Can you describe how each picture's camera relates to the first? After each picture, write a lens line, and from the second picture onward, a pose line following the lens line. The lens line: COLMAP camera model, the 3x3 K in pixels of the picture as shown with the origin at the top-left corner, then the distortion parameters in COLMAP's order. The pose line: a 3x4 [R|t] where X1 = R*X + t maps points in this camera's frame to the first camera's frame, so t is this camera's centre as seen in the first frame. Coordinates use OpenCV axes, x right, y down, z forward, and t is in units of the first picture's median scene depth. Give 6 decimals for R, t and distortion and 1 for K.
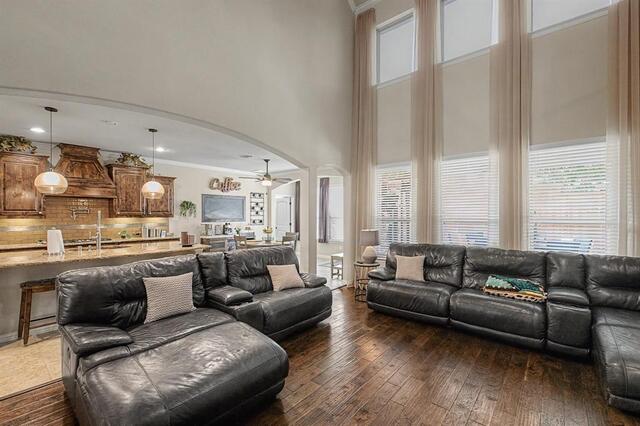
lens RADIAL K [[278.7, 0, 320.0], [0, 278.7, 213.0], [0, 0, 1]] dist [-0.002573, 0.000250]
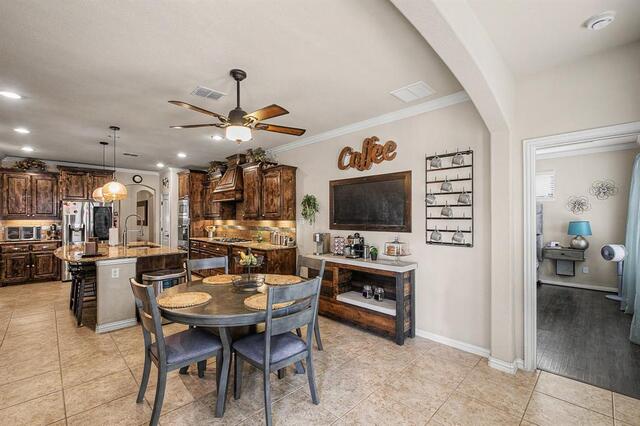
lens RADIAL K [[278.7, 0, 320.0], [0, 278.7, 213.0], [0, 0, 1]] dist [-0.002573, 0.000250]
pose [[-0.082326, -0.014497, -0.996500, 0.192264], [0.009425, 0.999838, -0.015324, 0.008846], [0.996561, -0.010654, -0.082176, 1.234094]]
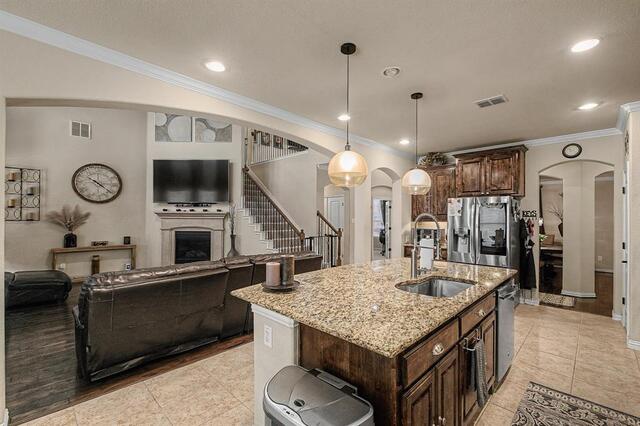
lens RADIAL K [[283.2, 0, 331.2], [0, 283.2, 215.5], [0, 0, 1]] dist [-0.001998, -0.000082]
pose [[-0.998763, -0.003373, 0.049609, -0.419969], [-0.004113, 0.999882, -0.014825, 0.003234], [-0.049553, -0.015011, -0.998659, 1.046786]]
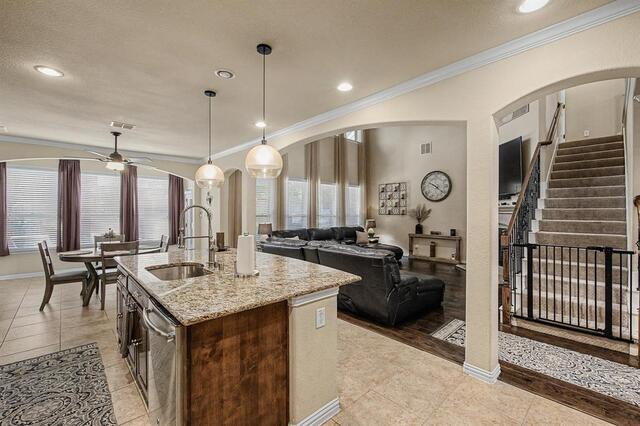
lens RADIAL K [[278.7, 0, 320.0], [0, 278.7, 213.0], [0, 0, 1]] dist [-0.002573, 0.000250]
pose [[0.113195, 0.002884, 0.993569, -0.886496], [-0.010445, 0.999944, -0.001713, 0.007723], [-0.993518, -0.010184, 0.113219, 0.436846]]
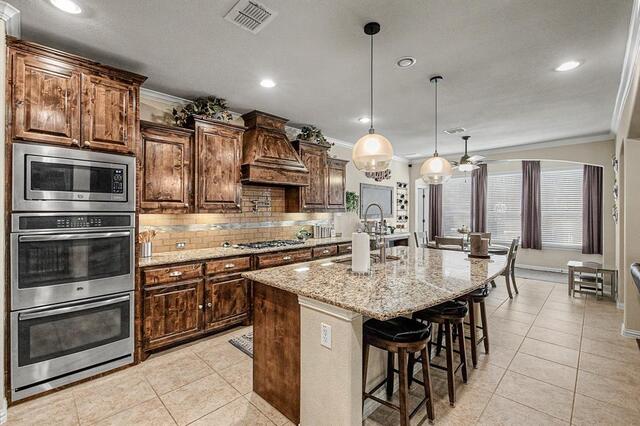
lens RADIAL K [[283.3, 0, 312.5], [0, 283.3, 211.1], [0, 0, 1]] dist [-0.000295, 0.000083]
pose [[0.996494, 0.002490, -0.083630, -0.591341], [-0.001714, 0.999955, 0.009344, 0.004921], [0.083650, -0.009168, 0.996453, 0.221490]]
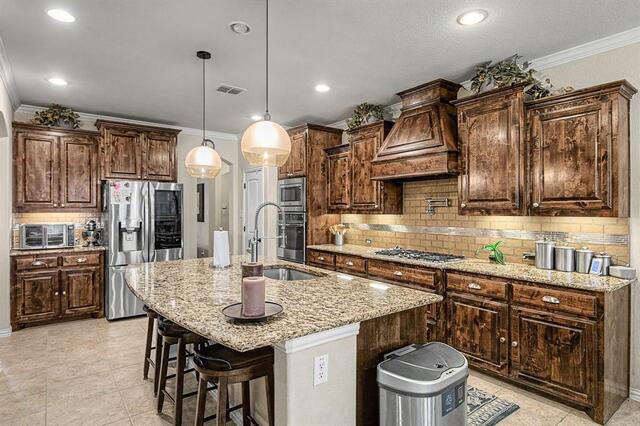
lens RADIAL K [[356.5, 0, 322.5], [0, 356.5, 207.8], [0, 0, 1]] dist [-0.005033, -0.002481]
pose [[-0.206357, -0.004125, -0.978468, -0.096274], [0.006618, 0.999962, -0.005612, 0.005742], [0.978454, -0.007634, -0.206322, 0.821346]]
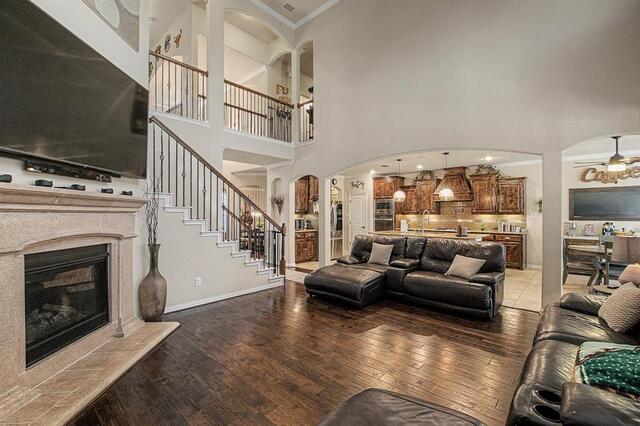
lens RADIAL K [[278.7, 0, 320.0], [0, 278.7, 213.0], [0, 0, 1]] dist [-0.002573, 0.000250]
pose [[-0.030888, -0.001654, -0.999521, 0.594884], [0.006846, 0.999975, -0.001866, 0.006341], [0.999499, -0.006900, -0.030876, 0.272577]]
